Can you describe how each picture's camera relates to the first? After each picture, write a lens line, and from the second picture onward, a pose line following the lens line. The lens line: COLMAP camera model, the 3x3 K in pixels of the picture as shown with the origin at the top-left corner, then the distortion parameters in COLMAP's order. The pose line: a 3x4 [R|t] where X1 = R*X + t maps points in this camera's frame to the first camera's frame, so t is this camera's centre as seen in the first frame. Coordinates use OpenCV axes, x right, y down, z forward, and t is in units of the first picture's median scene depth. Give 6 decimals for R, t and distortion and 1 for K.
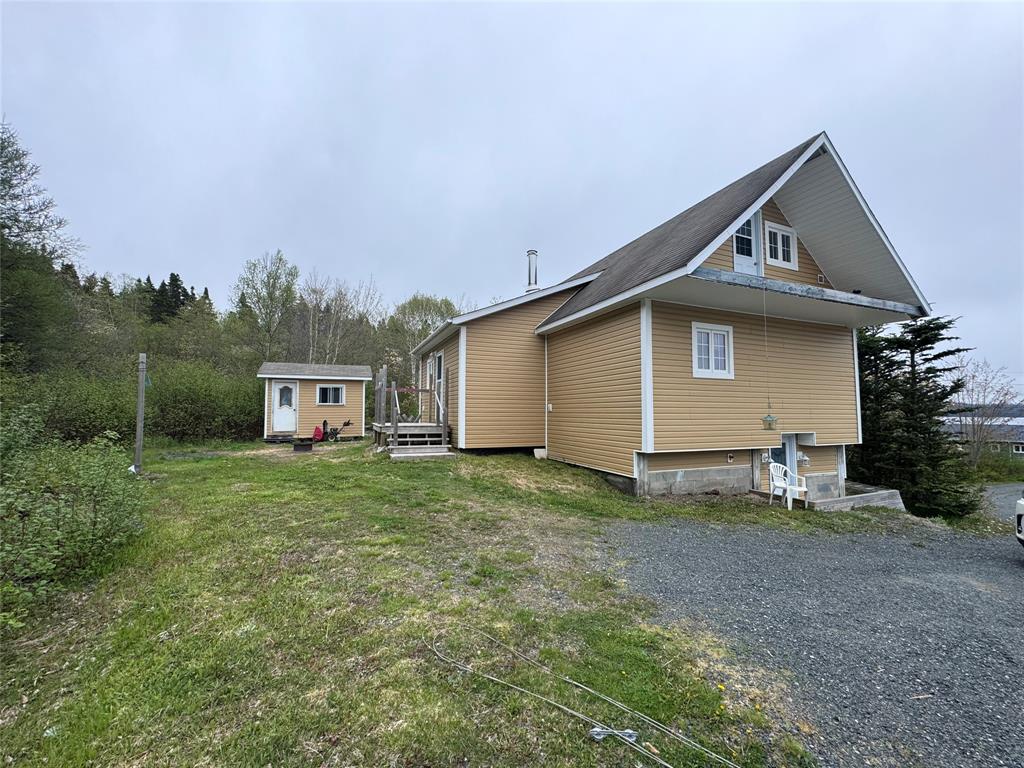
lens RADIAL K [[408.8, 0, 511.8], [0, 408.8, 383.6], [0, 0, 1]] dist [-0.004245, 0.000066]
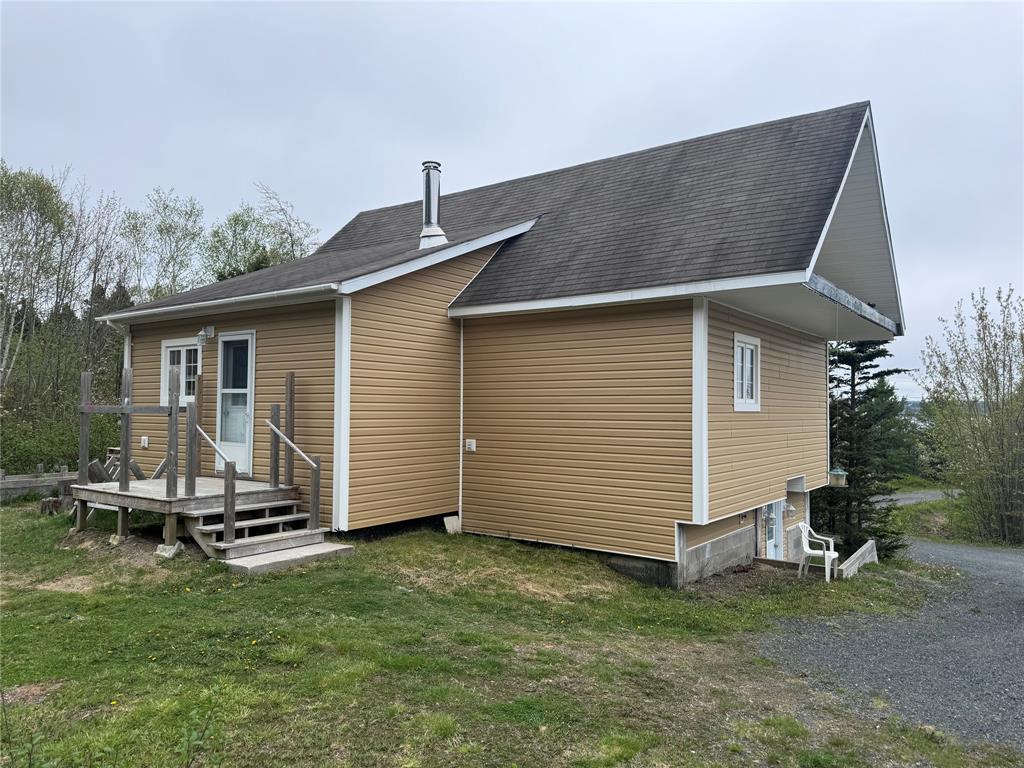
lens RADIAL K [[719.5, 0, 511.0], [0, 719.5, 381.5], [0, 0, 1]] dist [0.044983, -0.063361]
pose [[0.852379, 0.021123, 0.522498, -0.520065], [-0.040002, 0.998890, 0.024875, -0.079195], [-0.521393, -0.042104, 0.852277, 0.127492]]
